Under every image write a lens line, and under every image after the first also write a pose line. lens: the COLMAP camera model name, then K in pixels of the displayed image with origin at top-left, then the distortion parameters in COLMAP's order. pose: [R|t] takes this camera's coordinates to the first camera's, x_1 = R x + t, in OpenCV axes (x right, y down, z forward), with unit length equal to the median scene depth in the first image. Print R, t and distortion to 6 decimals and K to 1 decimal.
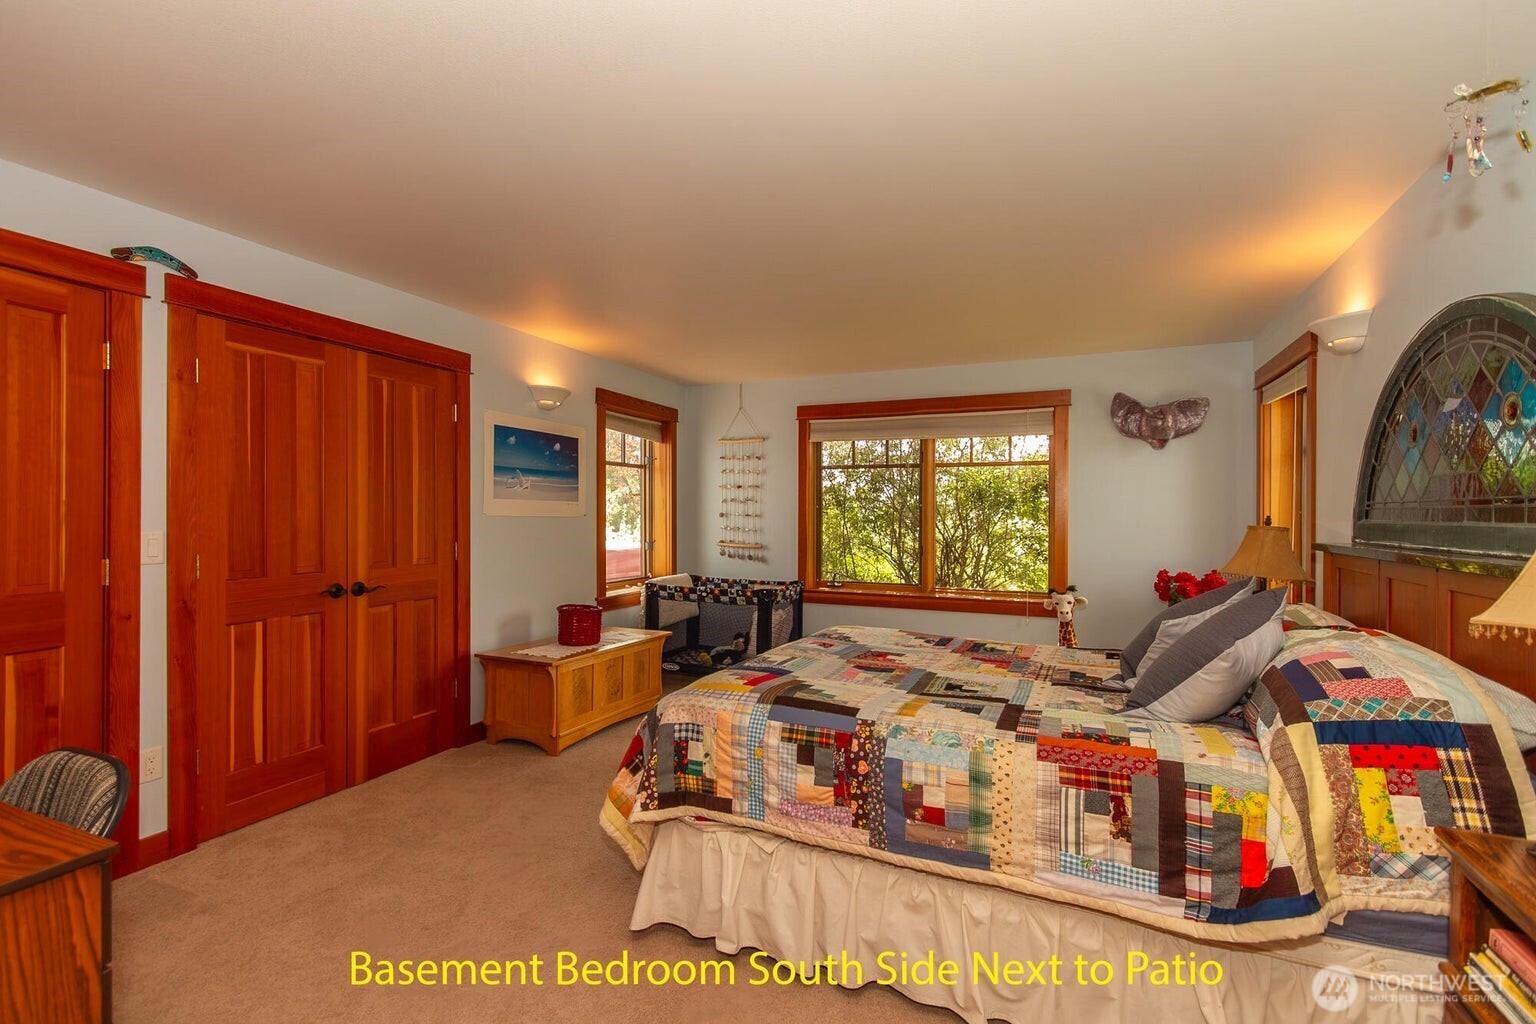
lens RADIAL K [[702.0, 0, 764.8], [0, 702.0, 514.2], [0, 0, 1]] dist [-0.000916, 0.000344]
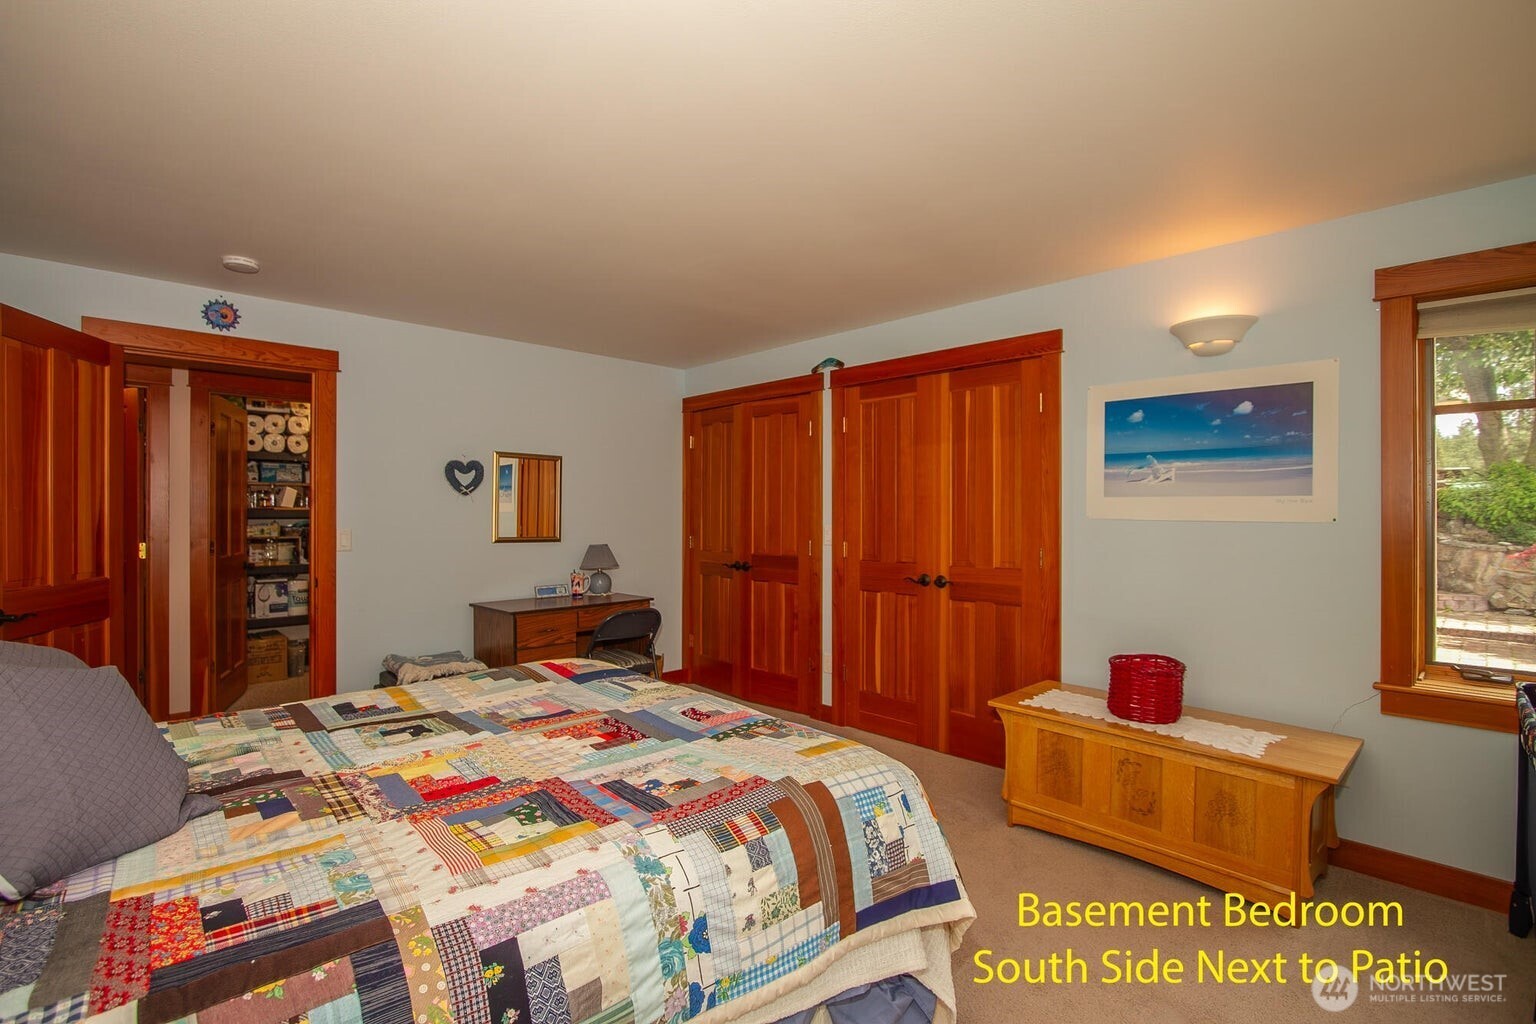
lens RADIAL K [[702.0, 0, 762.8], [0, 702.0, 511.3], [0, 0, 1]] dist [-0.000916, 0.000344]
pose [[-0.361904, -0.006530, -0.932192, 0.586464], [-0.003365, 0.999978, -0.005698, -0.000783], [0.932209, 0.001074, -0.361918, 1.131875]]
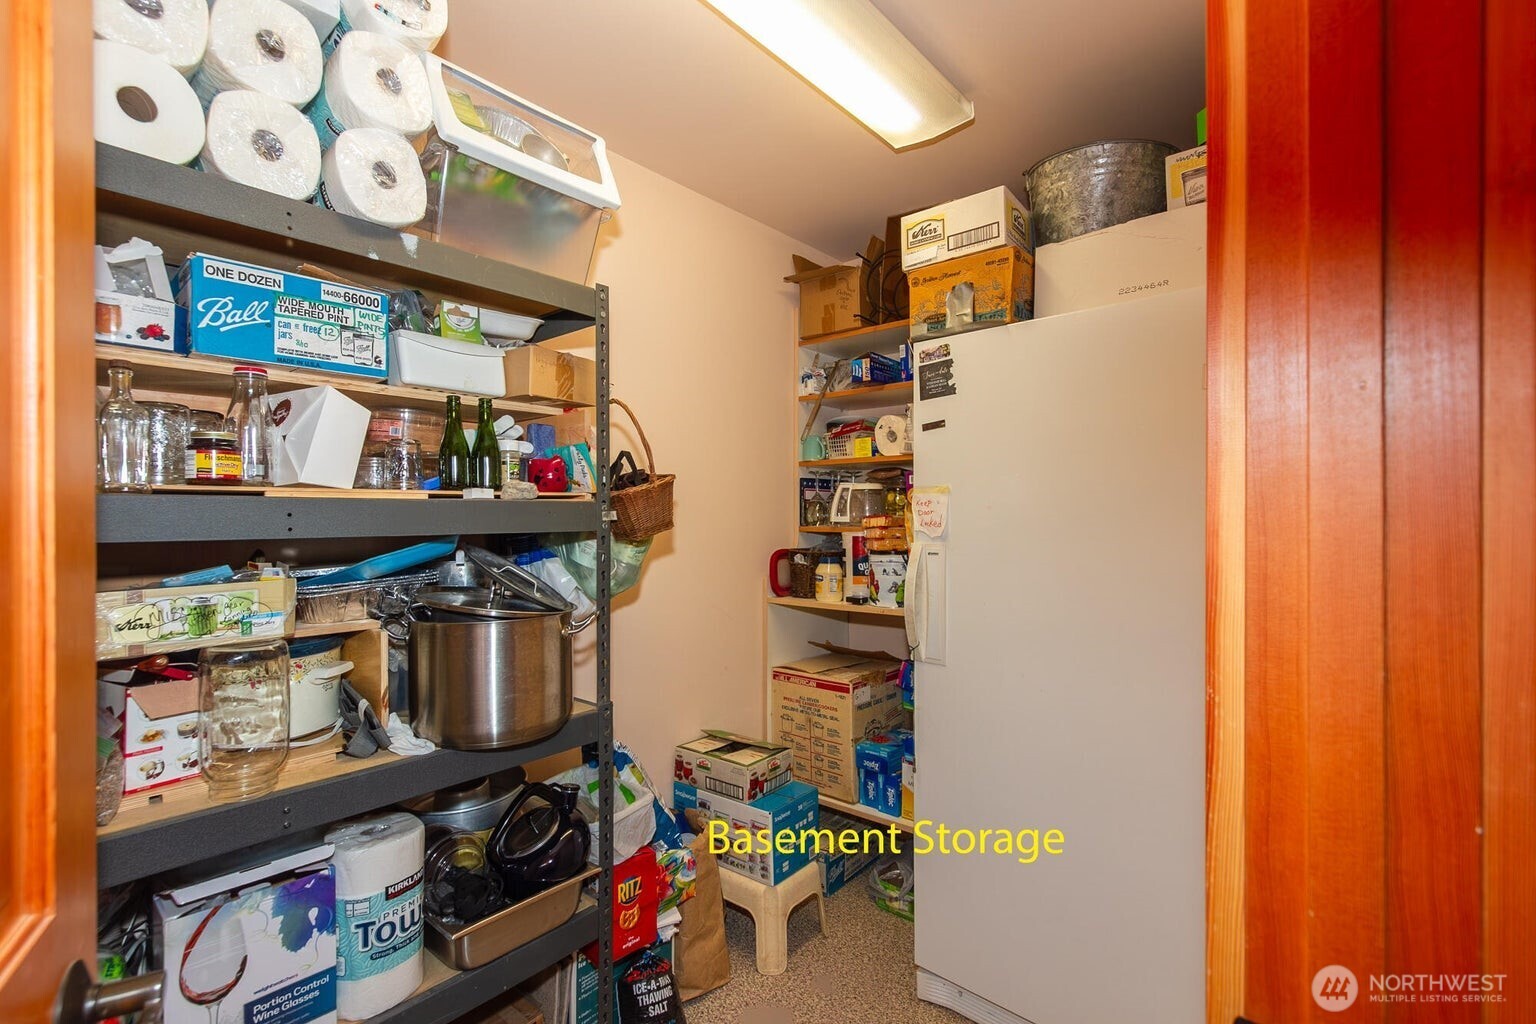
lens RADIAL K [[702.0, 0, 770.5], [0, 702.0, 516.2], [0, 0, 1]] dist [-0.000916, 0.000344]
pose [[-0.266162, 0.000245, -0.963928, 0.295556], [-0.002172, 0.999997, 0.000854, -0.001564], [0.963926, 0.002321, -0.266161, 0.679806]]
